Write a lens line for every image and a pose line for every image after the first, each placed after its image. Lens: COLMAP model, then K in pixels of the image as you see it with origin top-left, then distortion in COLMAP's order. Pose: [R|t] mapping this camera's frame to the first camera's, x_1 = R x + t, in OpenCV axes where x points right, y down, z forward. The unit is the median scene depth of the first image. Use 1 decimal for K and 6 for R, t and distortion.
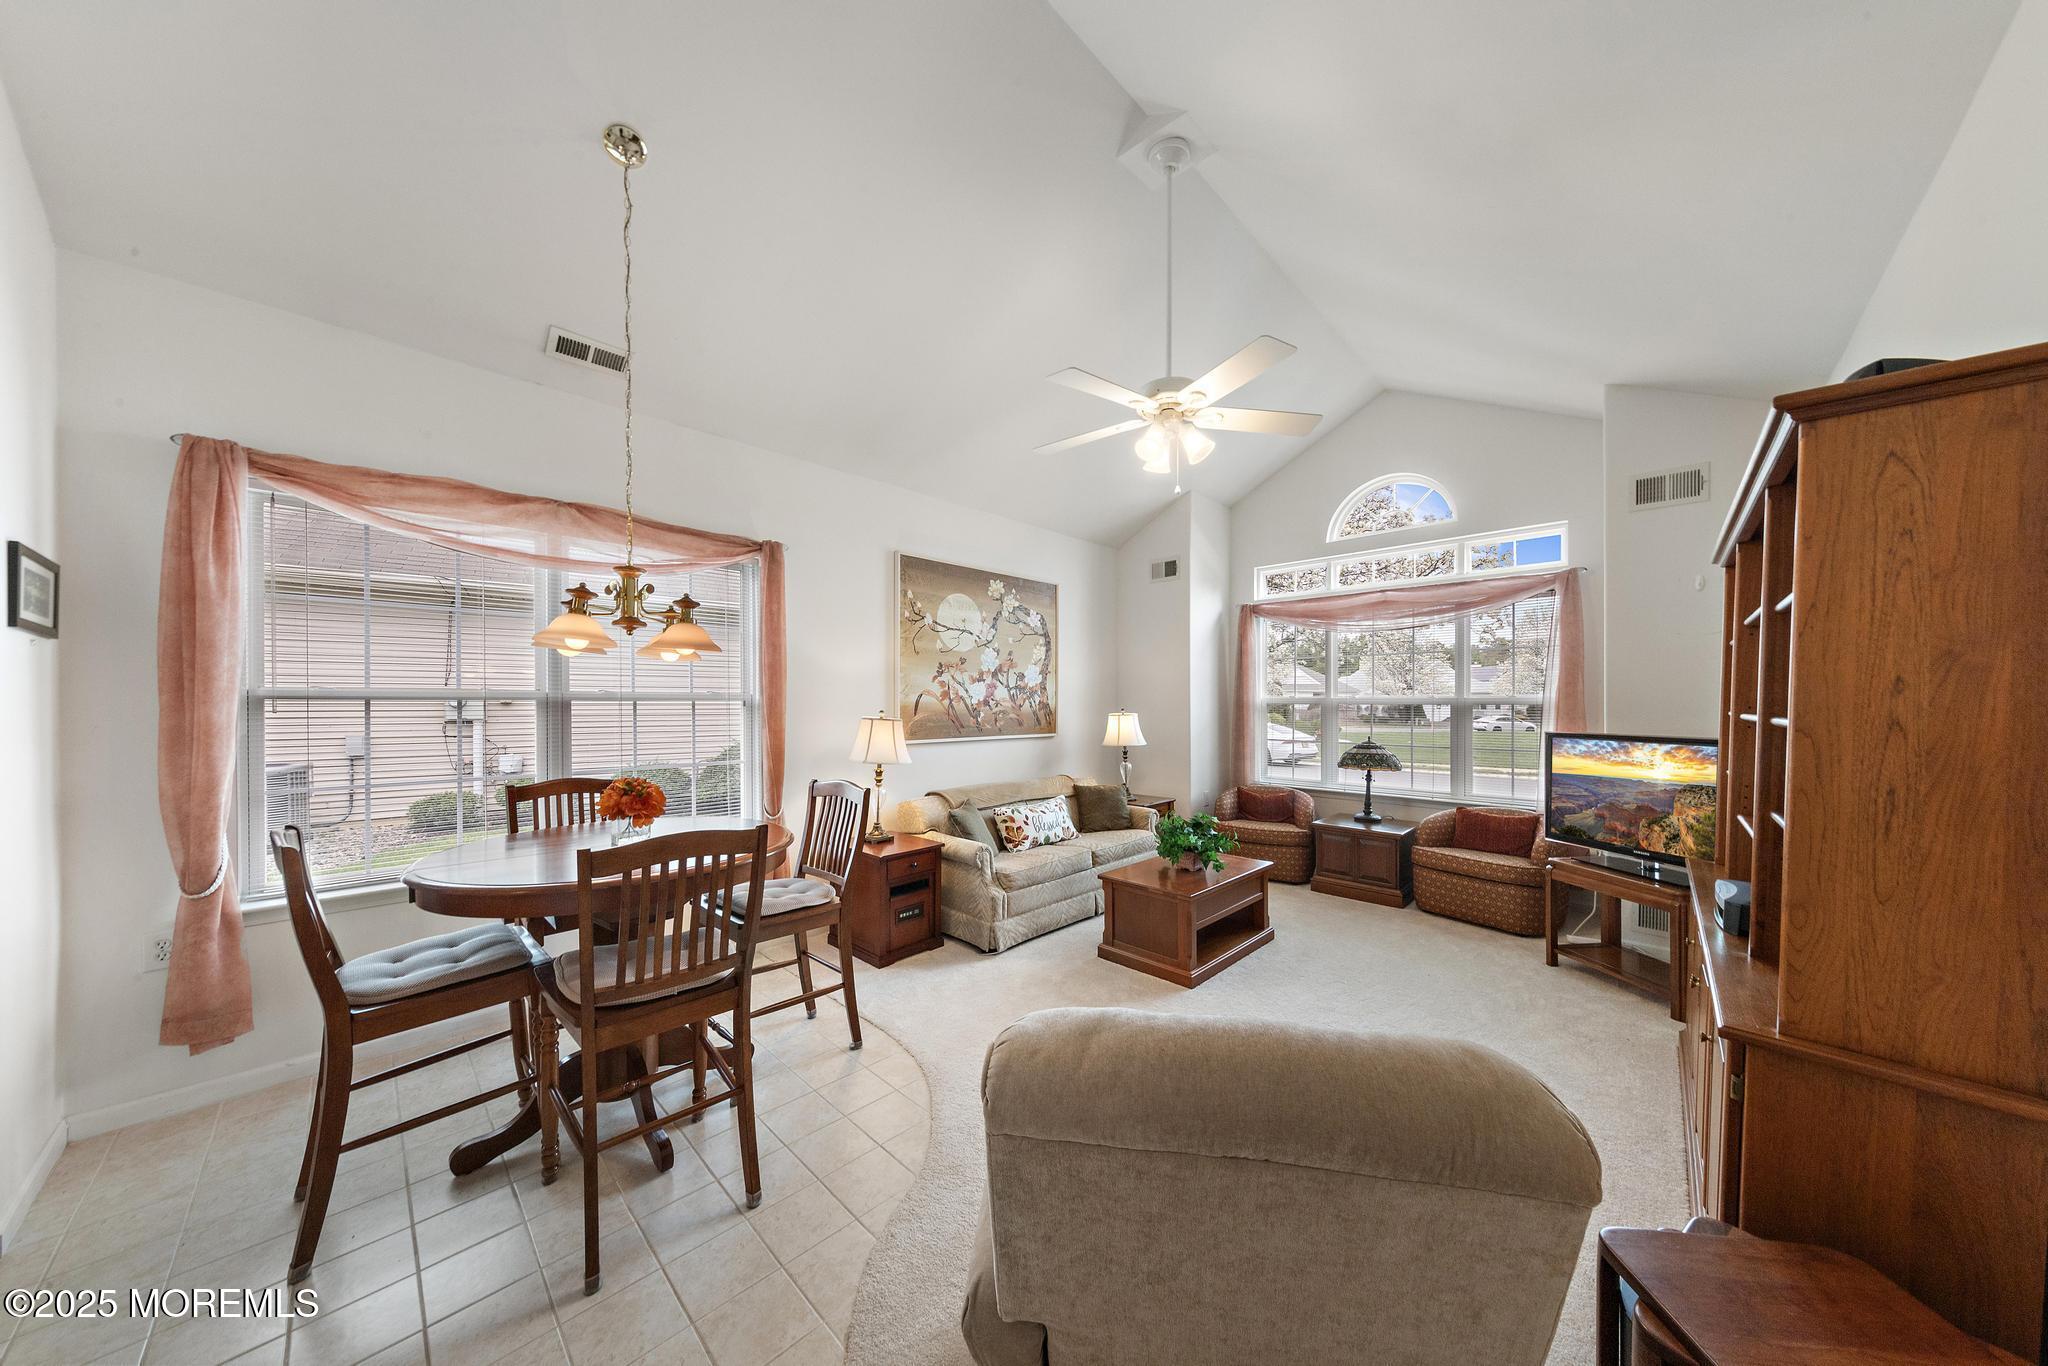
lens RADIAL K [[650.9, 0, 1035.4], [0, 650.9, 705.0], [0, 0, 1]] dist [0.005234, -0.000520]
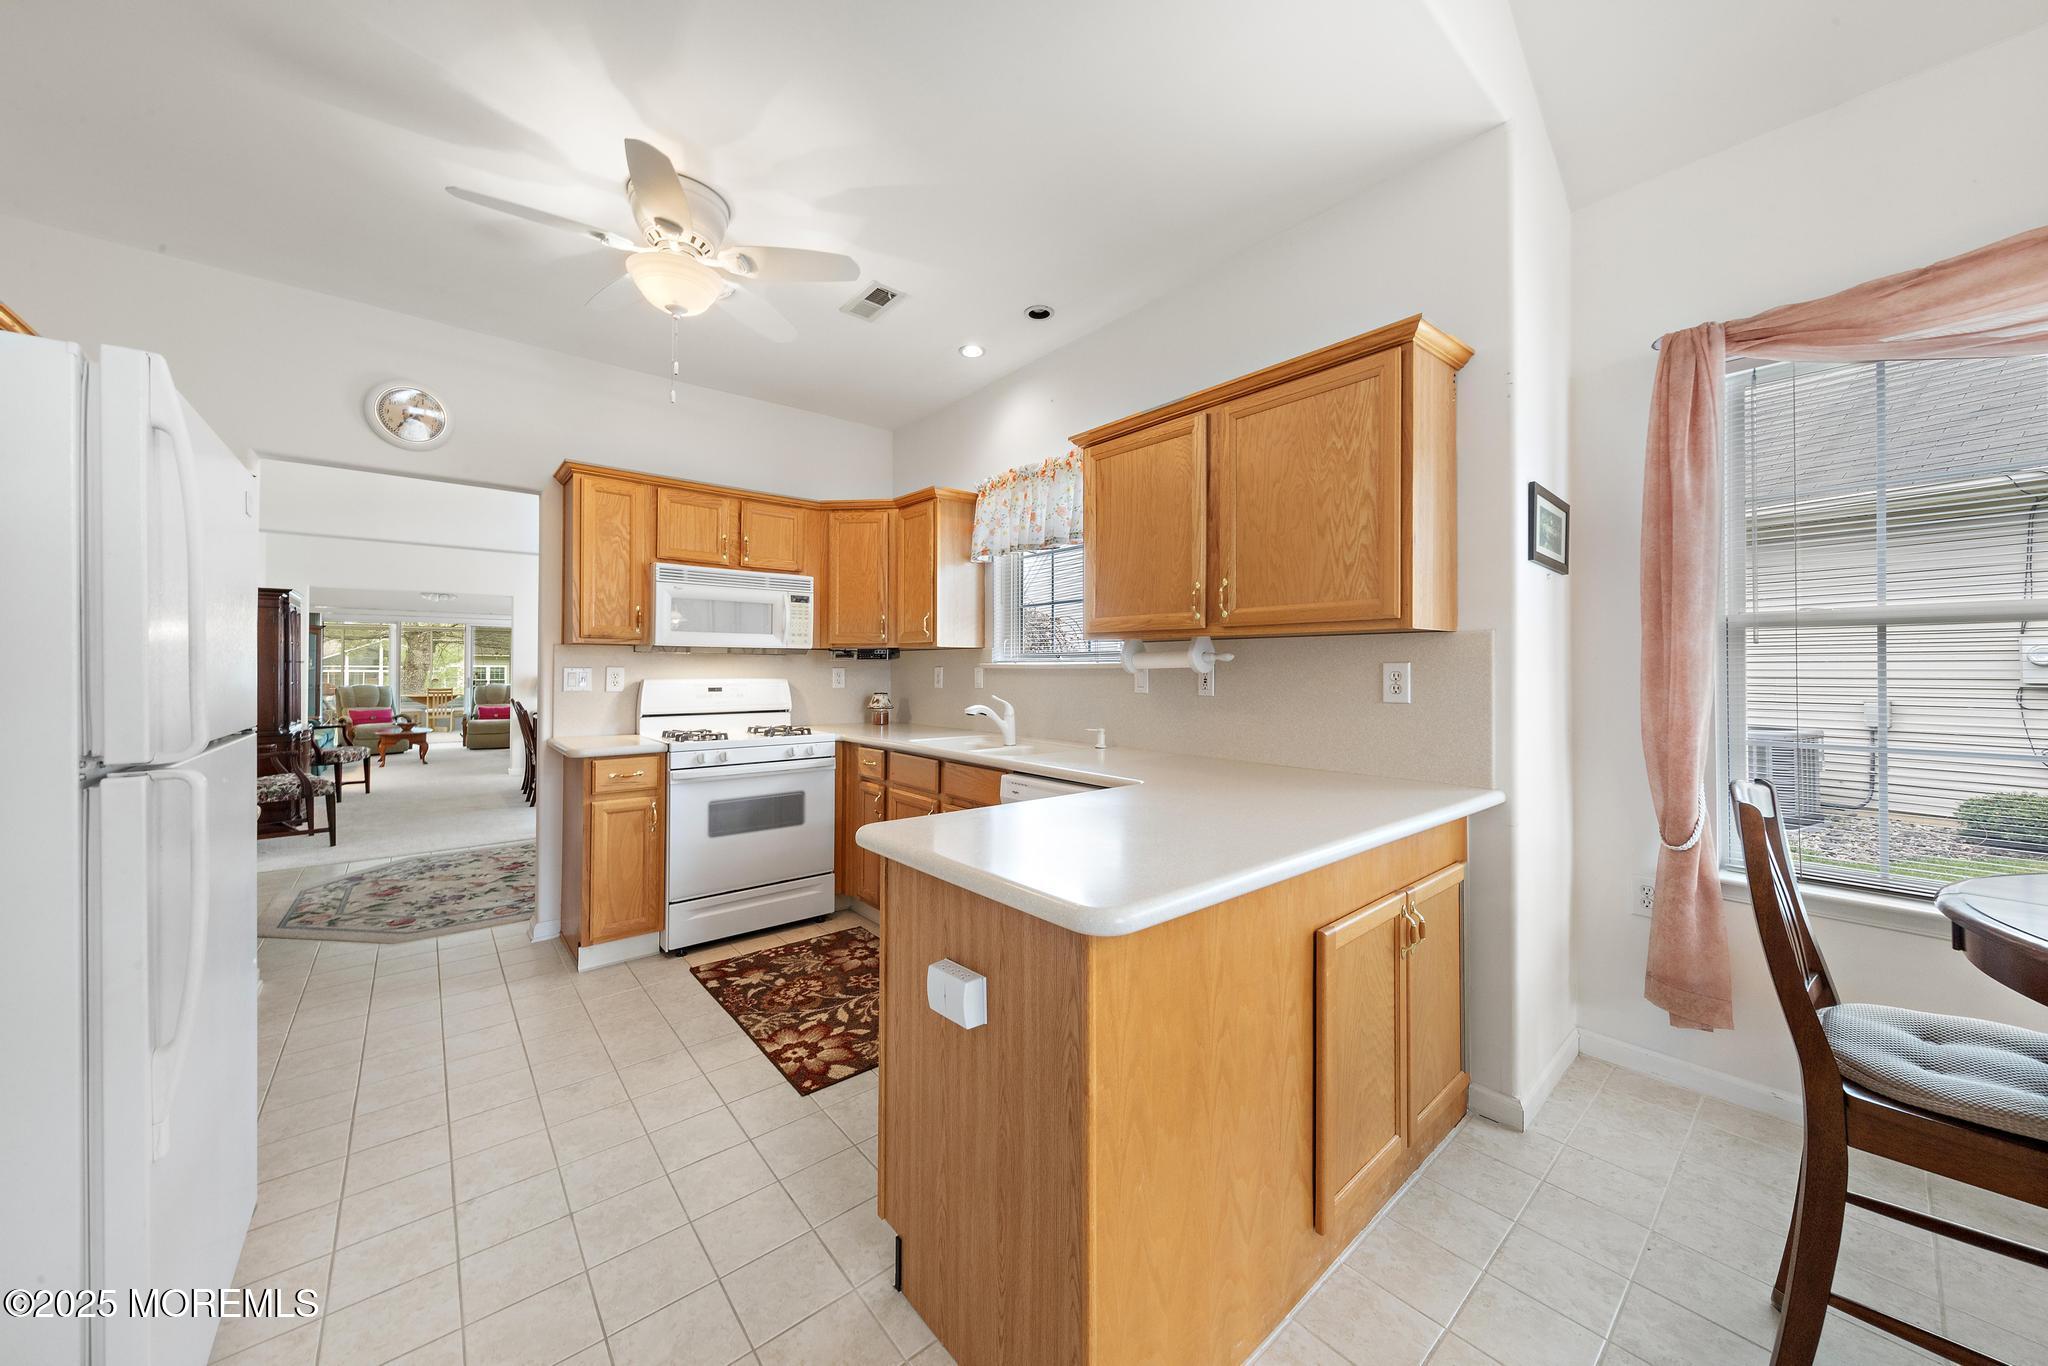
lens RADIAL K [[719.2, 0, 1029.3], [0, 719.2, 665.7], [0, 0, 1]] dist [0.001095, 0.000446]
pose [[-0.103511, -0.009358, -0.994584, -0.106862], [-0.006973, 0.999938, -0.008682, 0.029238], [0.994604, 0.006037, -0.103570, 0.114052]]
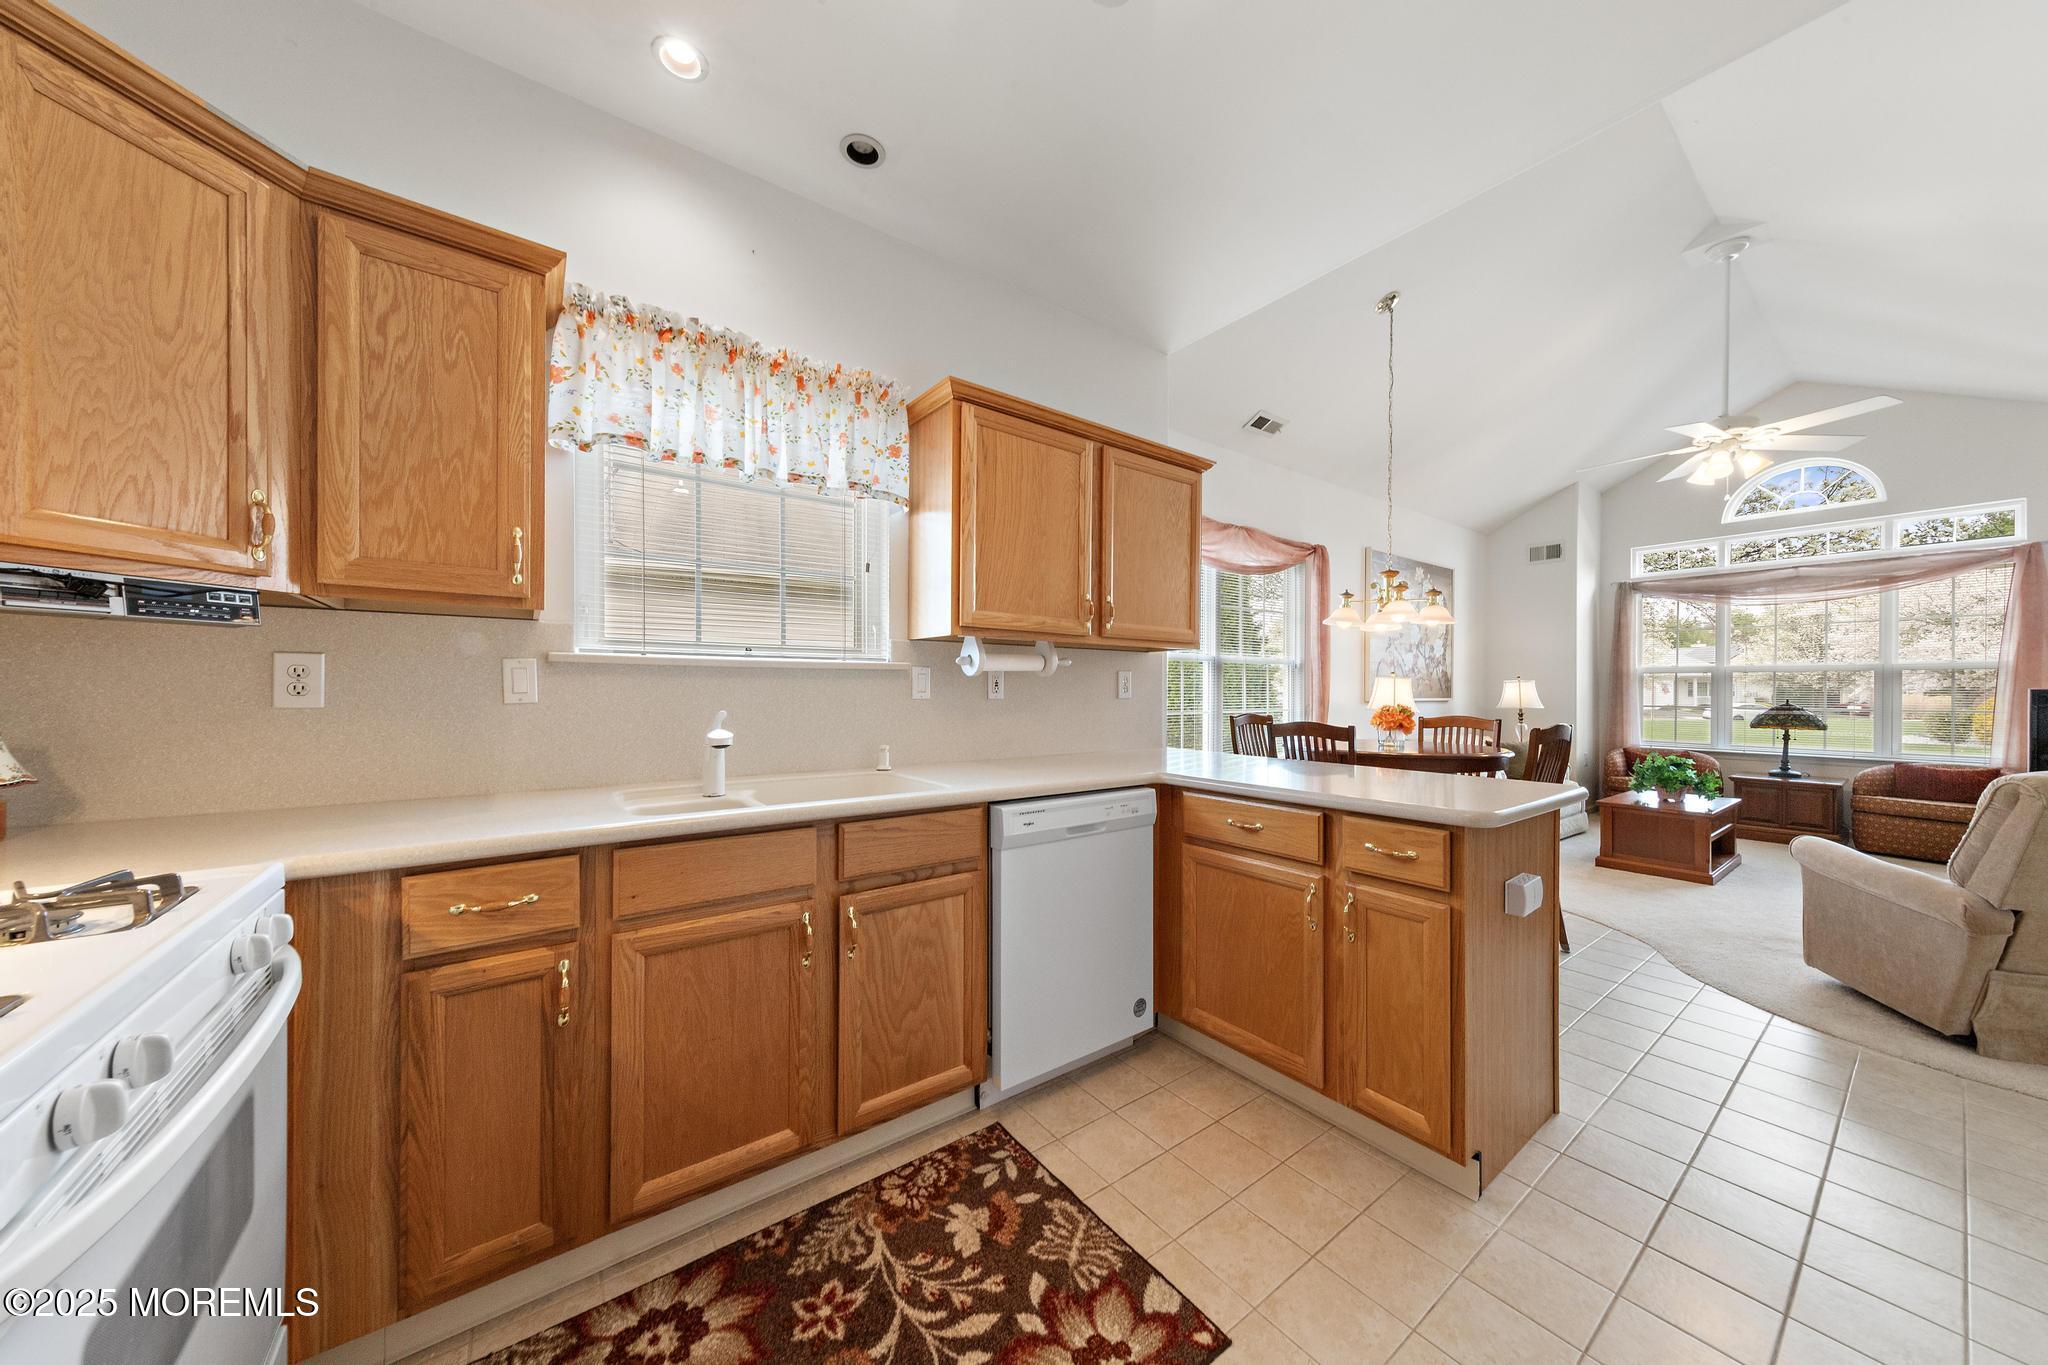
lens RADIAL K [[683.4, 0, 1027.4], [0, 683.4, 691.3], [0, 0, 1]] dist [0.005515, -0.000583]
pose [[0.986153, 0.001687, -0.165830, -0.628085], [-0.002016, 0.999996, -0.001817, 0.043451], [0.165827, 0.002126, 0.986153, -0.400003]]
